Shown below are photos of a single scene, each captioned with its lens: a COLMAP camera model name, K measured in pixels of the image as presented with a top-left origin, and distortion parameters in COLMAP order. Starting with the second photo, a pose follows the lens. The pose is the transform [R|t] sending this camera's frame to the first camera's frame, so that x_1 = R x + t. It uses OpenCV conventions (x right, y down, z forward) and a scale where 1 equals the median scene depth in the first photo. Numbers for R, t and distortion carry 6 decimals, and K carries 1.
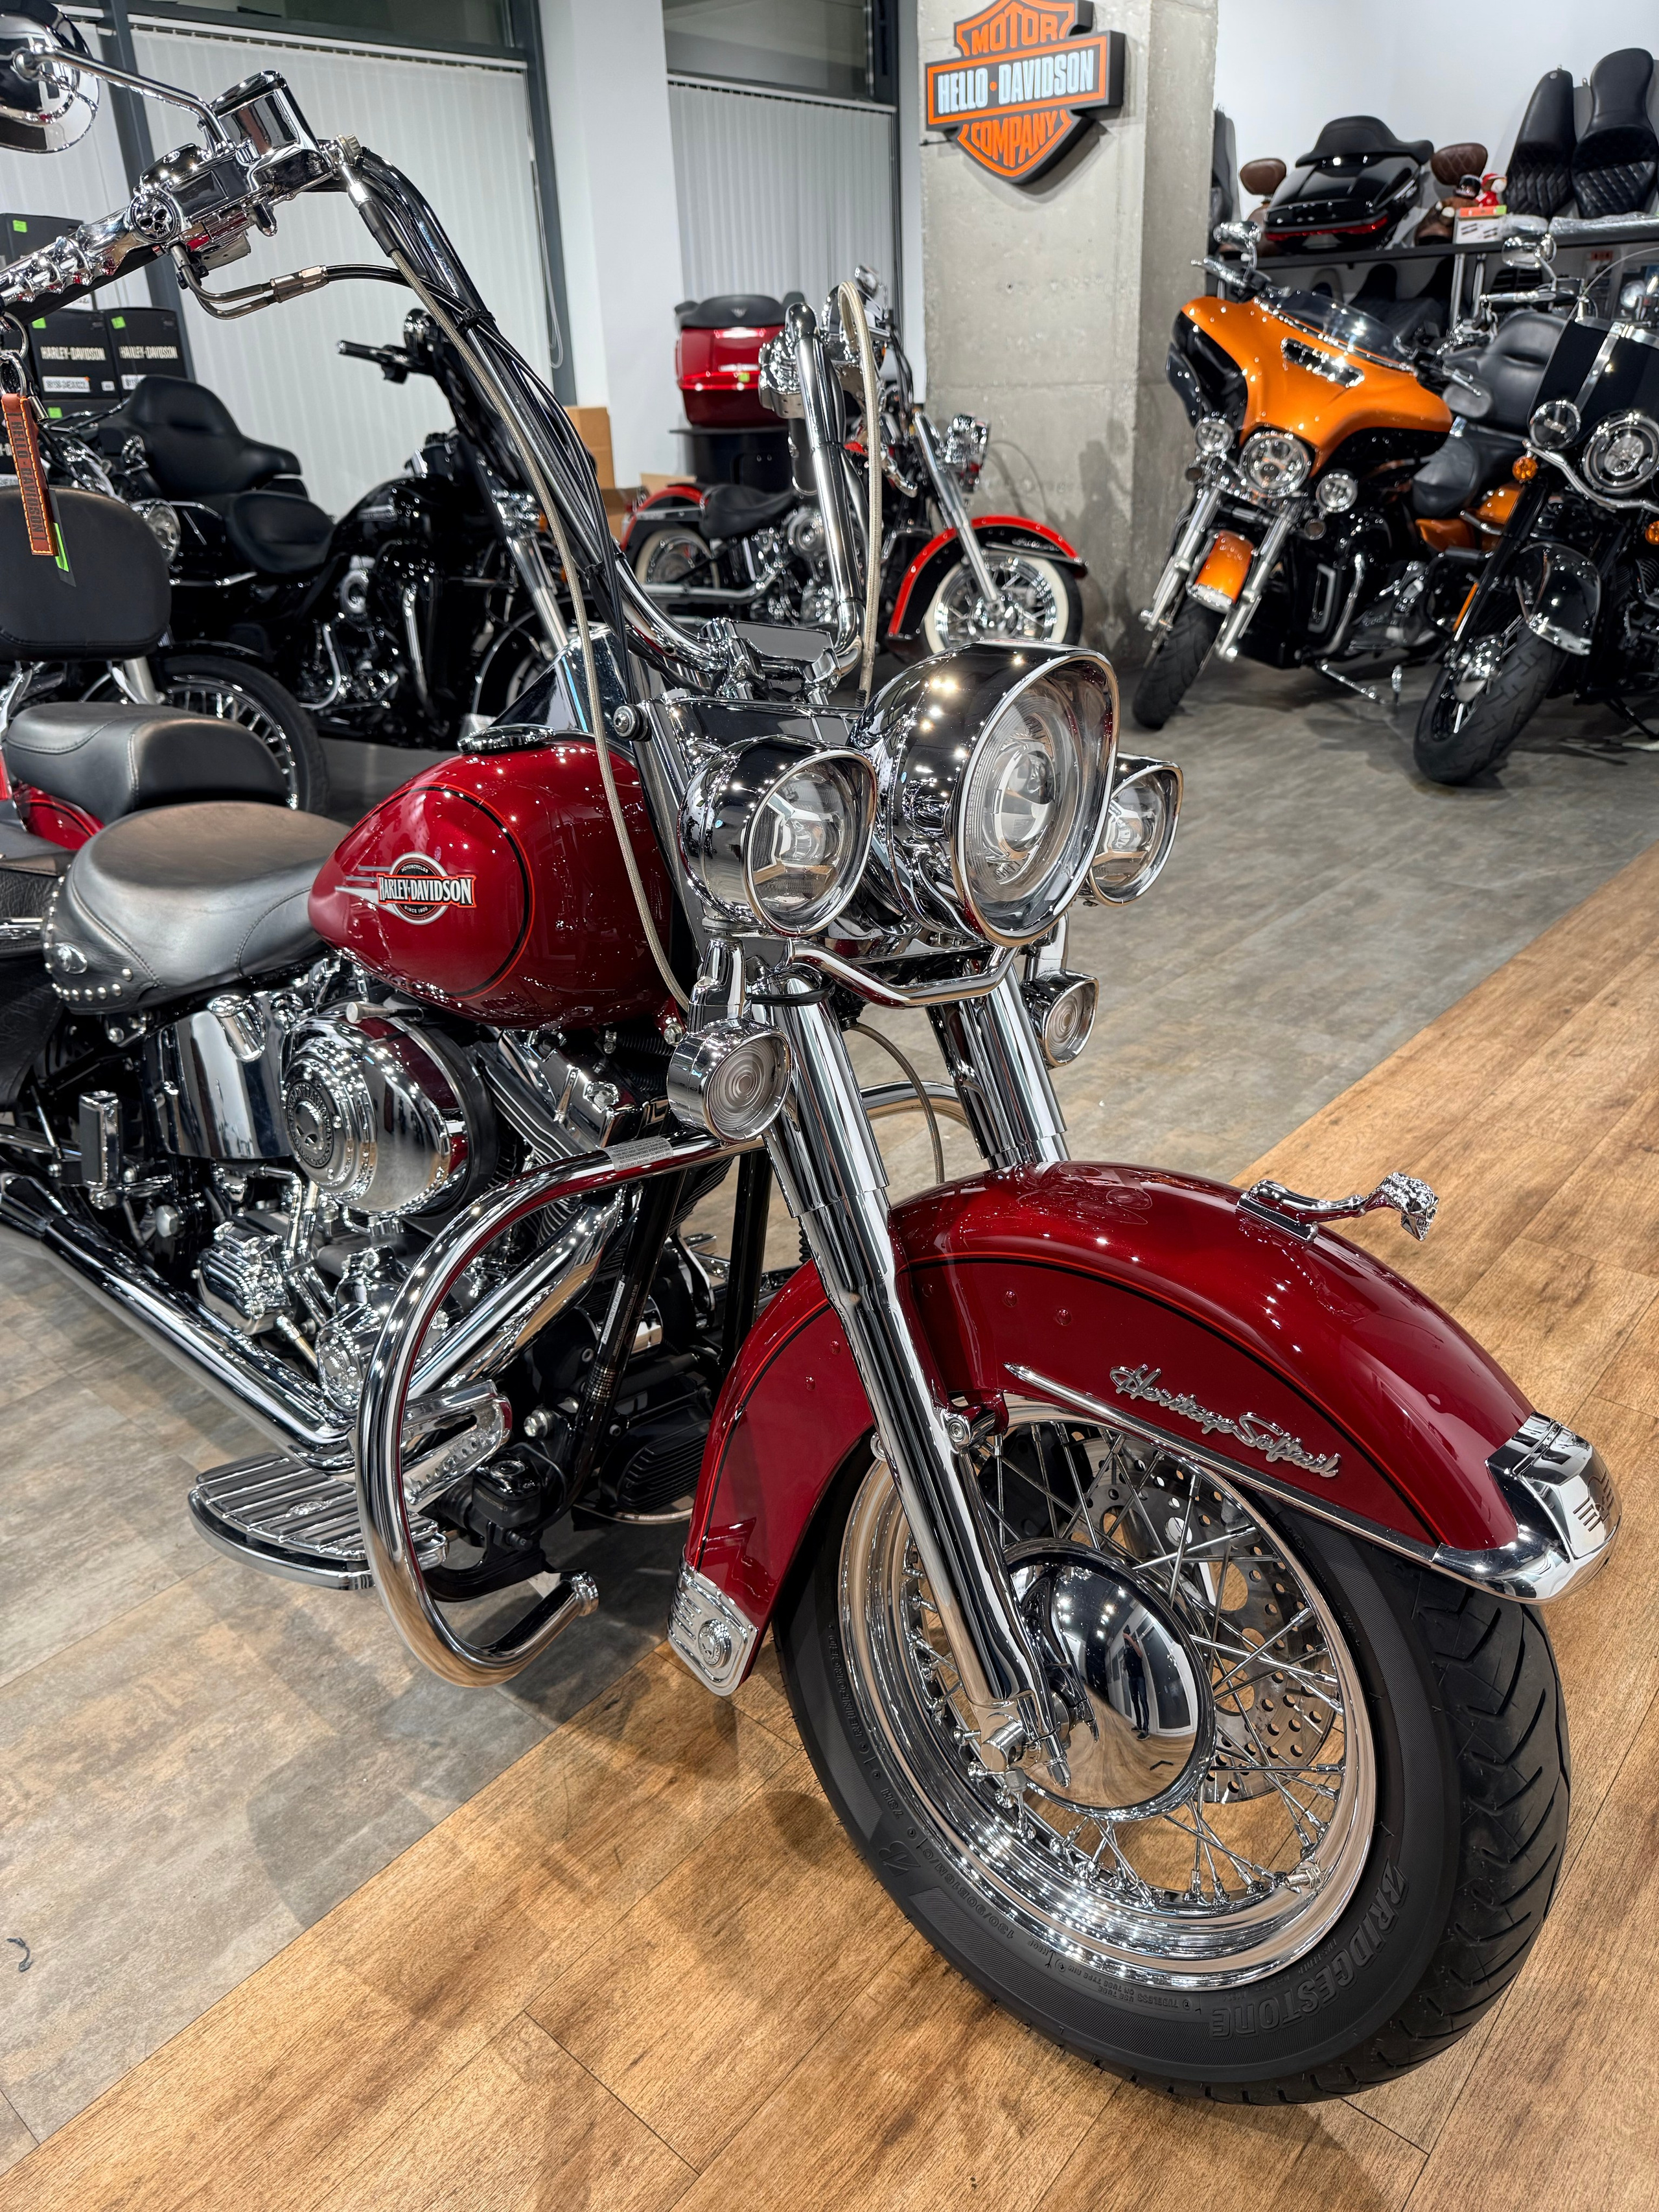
lens RADIAL K [[1563.1, 0, 839.7], [0, 1563.1, 1105.0], [0, 0, 1]] dist [0.002863, -0.005089]
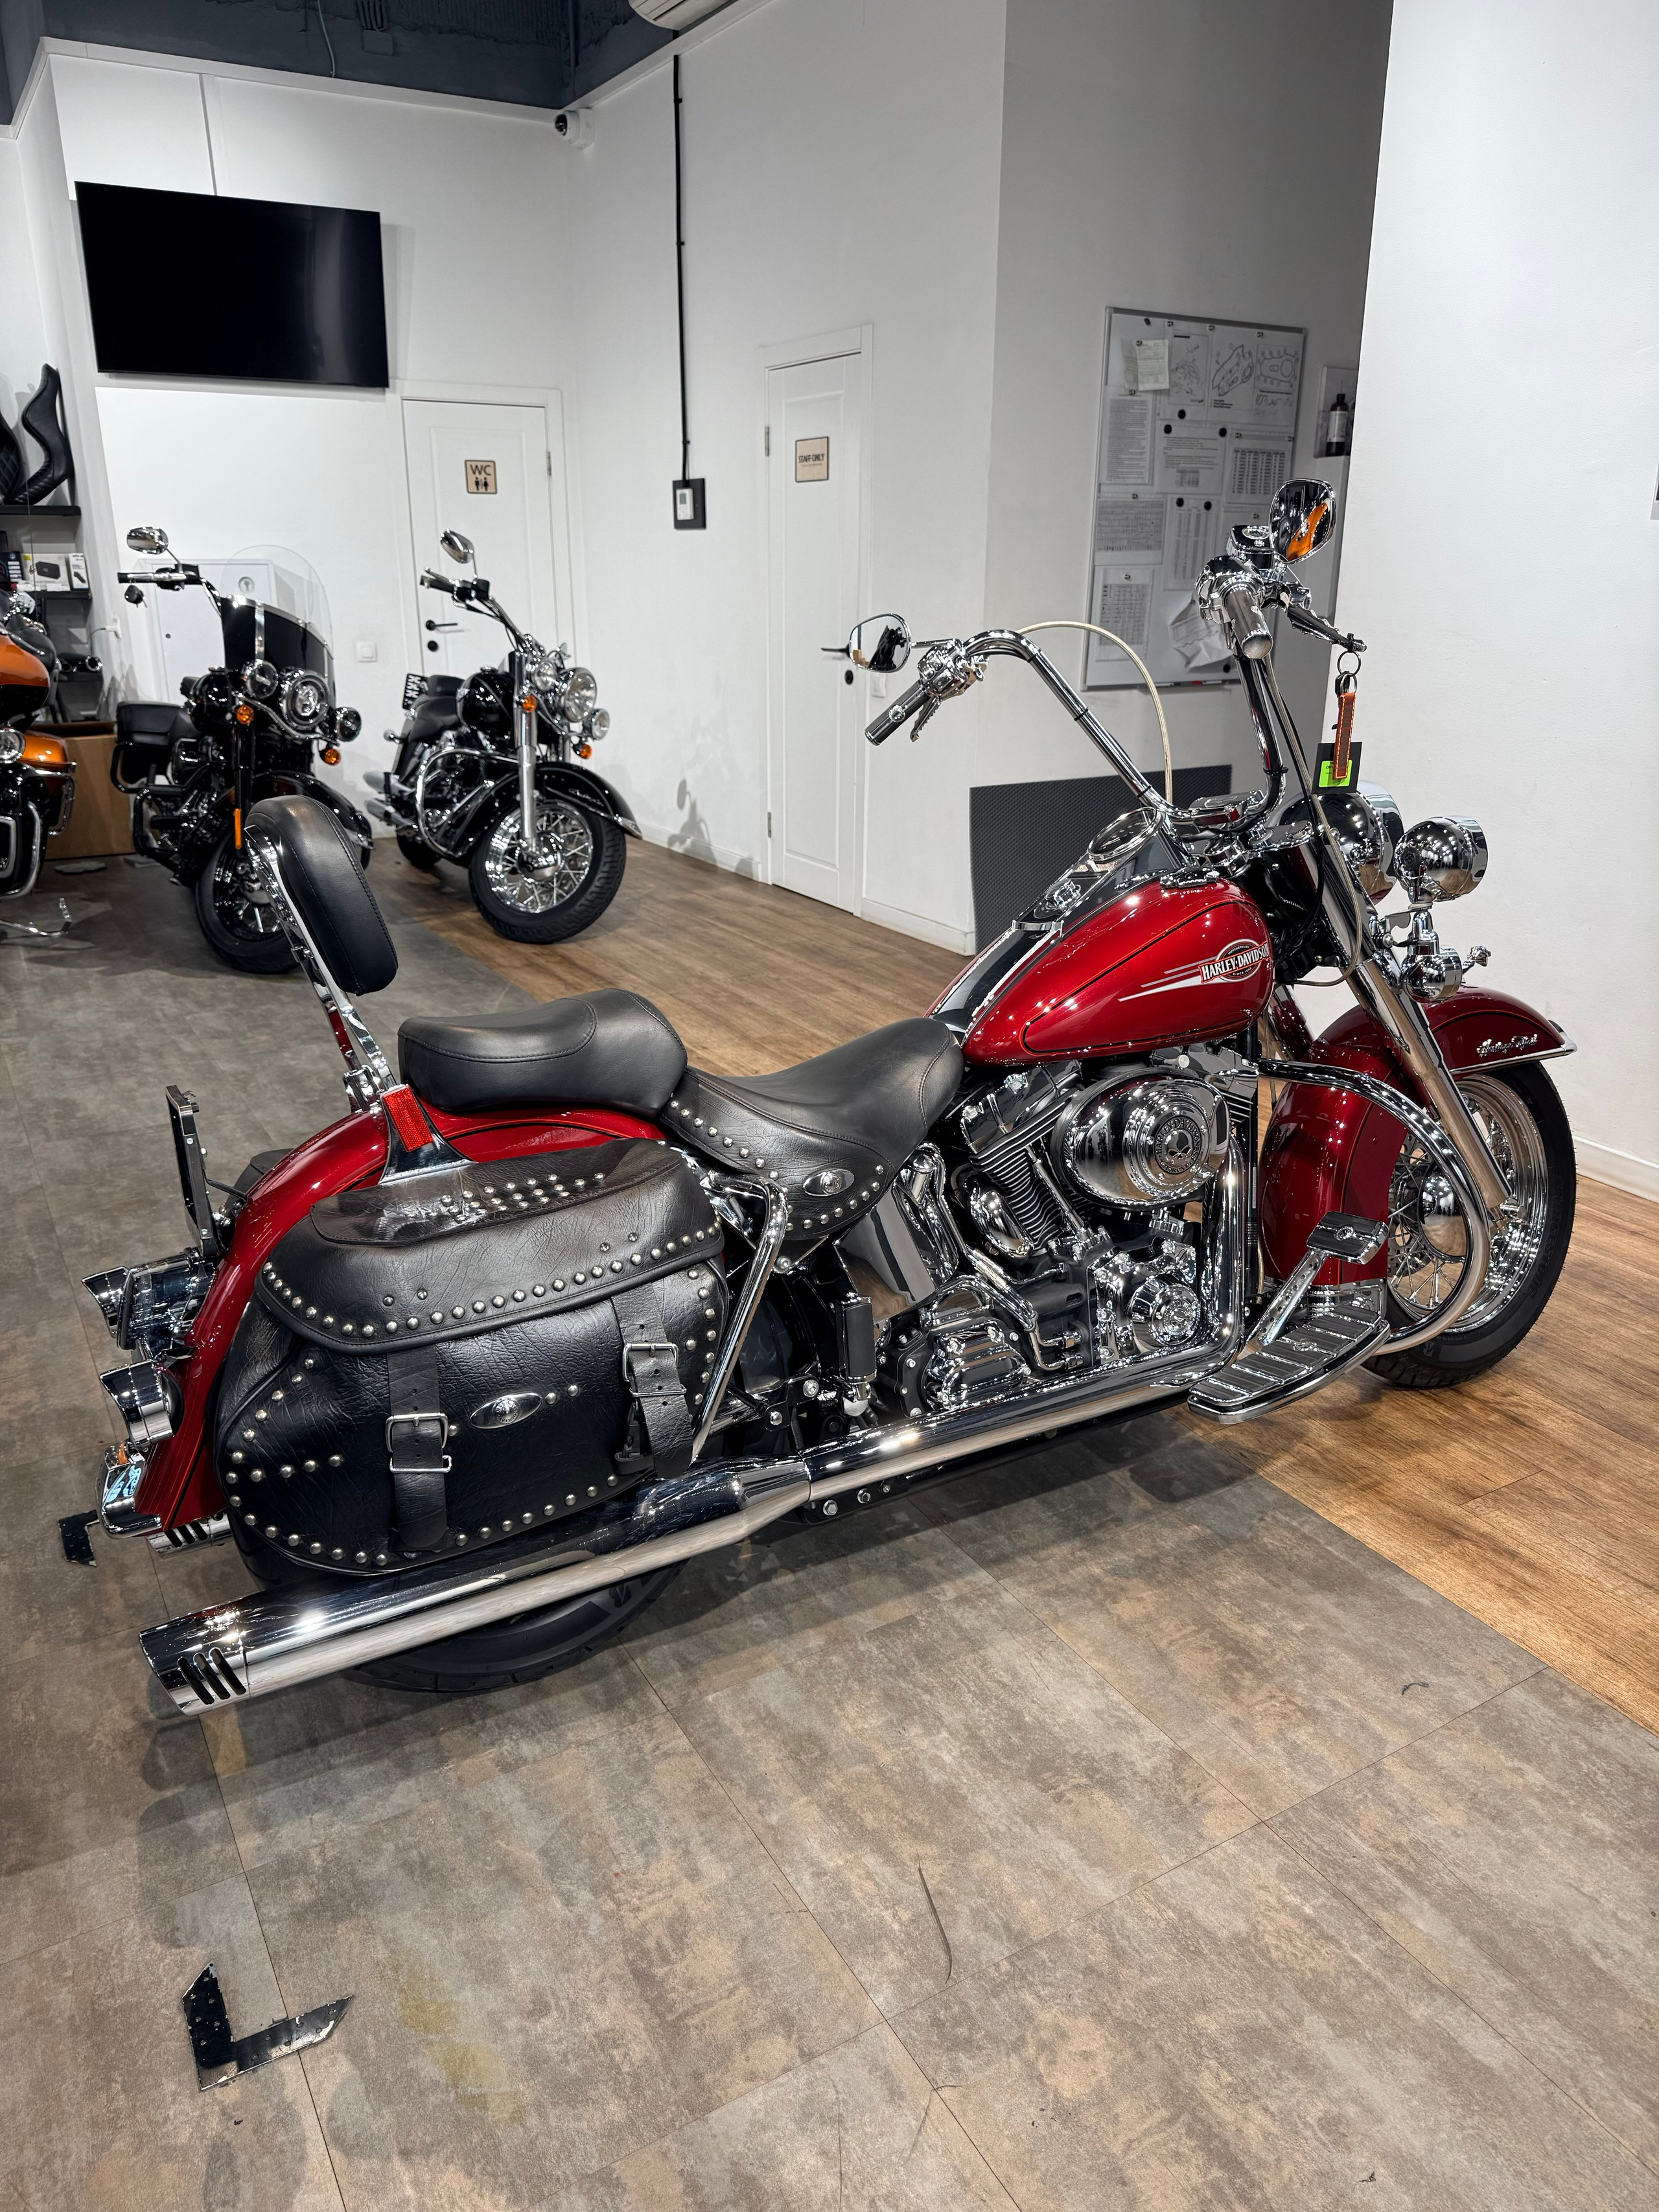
lens RADIAL K [[1537.2, 0, 824.9], [0, 1537.2, 1120.3], [0, 0, 1]] dist [0.027225, -0.048094]
pose [[0.330764, -0.280550, 0.901048, -0.586279], [0.388599, 0.910576, 0.140867, -0.116108], [-0.859992, 0.303552, 0.410207, 0.223445]]
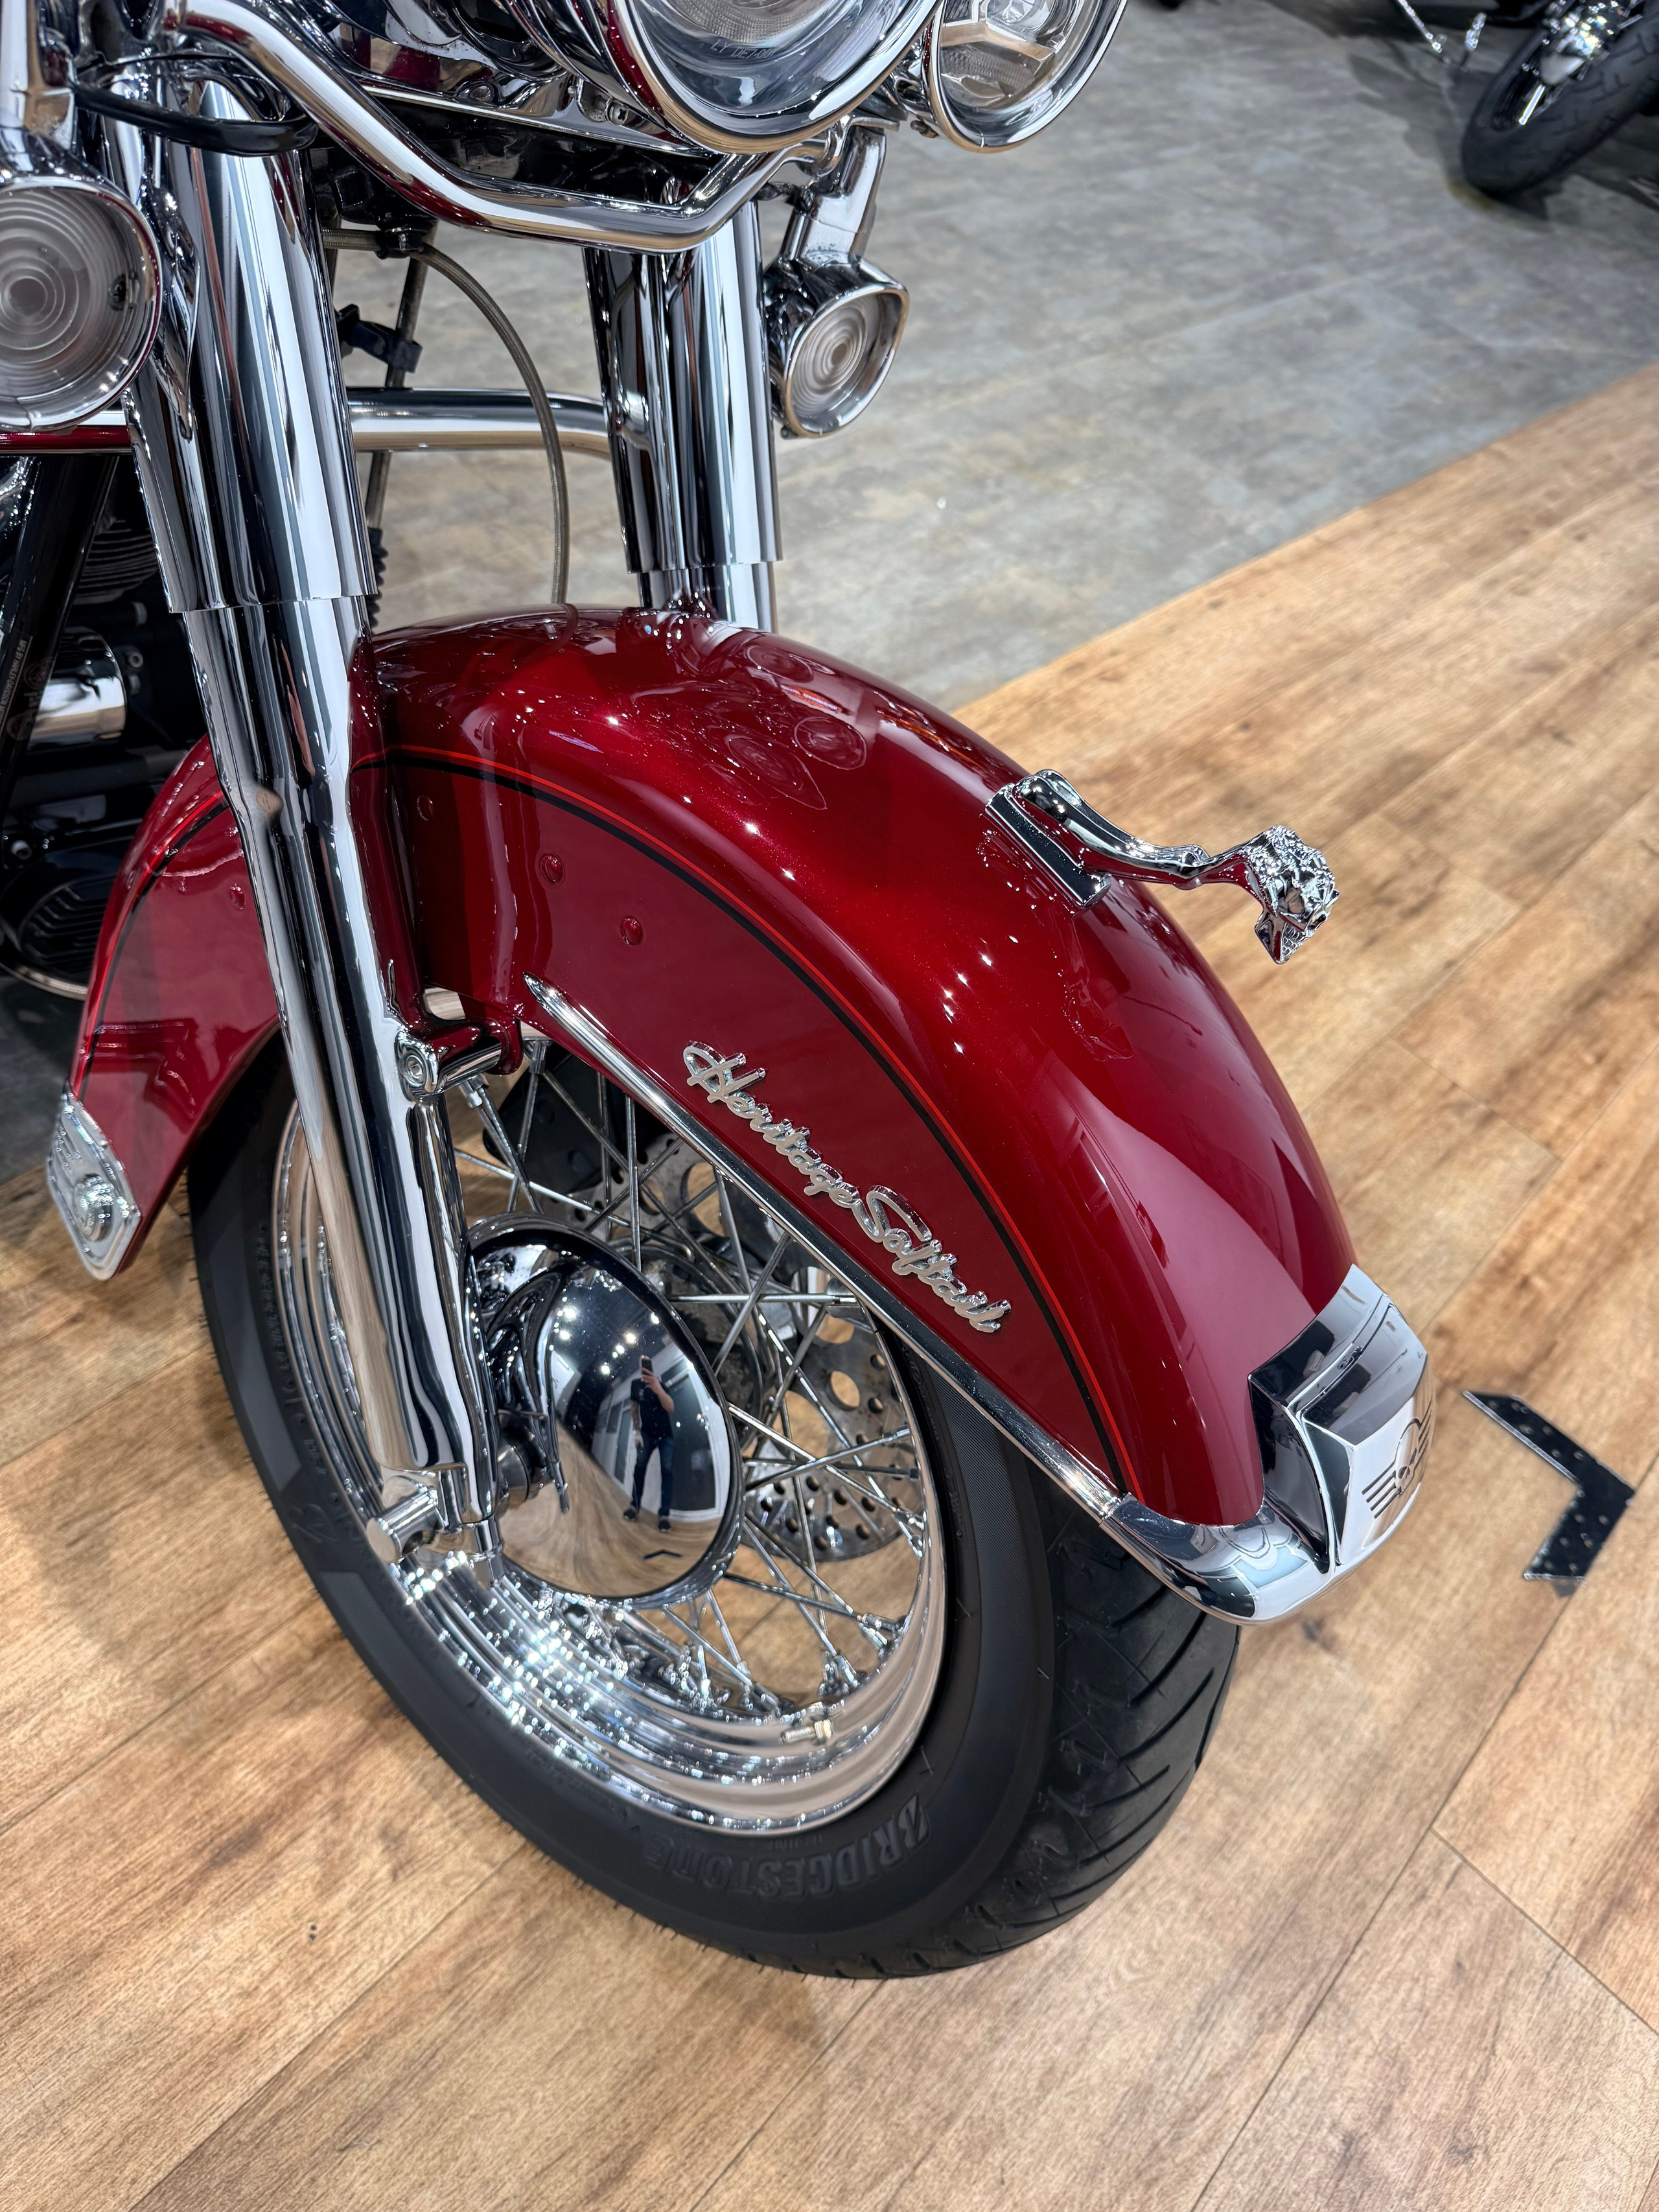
lens RADIAL K [[1568.0, 0, 821.0], [0, 1568.0, 1112.7], [0, 0, 1]] dist [-0.007644, -0.007860]
pose [[0.967850, 0.198448, 0.154546, 0.034193], [-0.243594, 0.892619, 0.379332, -0.006931], [-0.062673, -0.404783, 0.912262, 0.117703]]
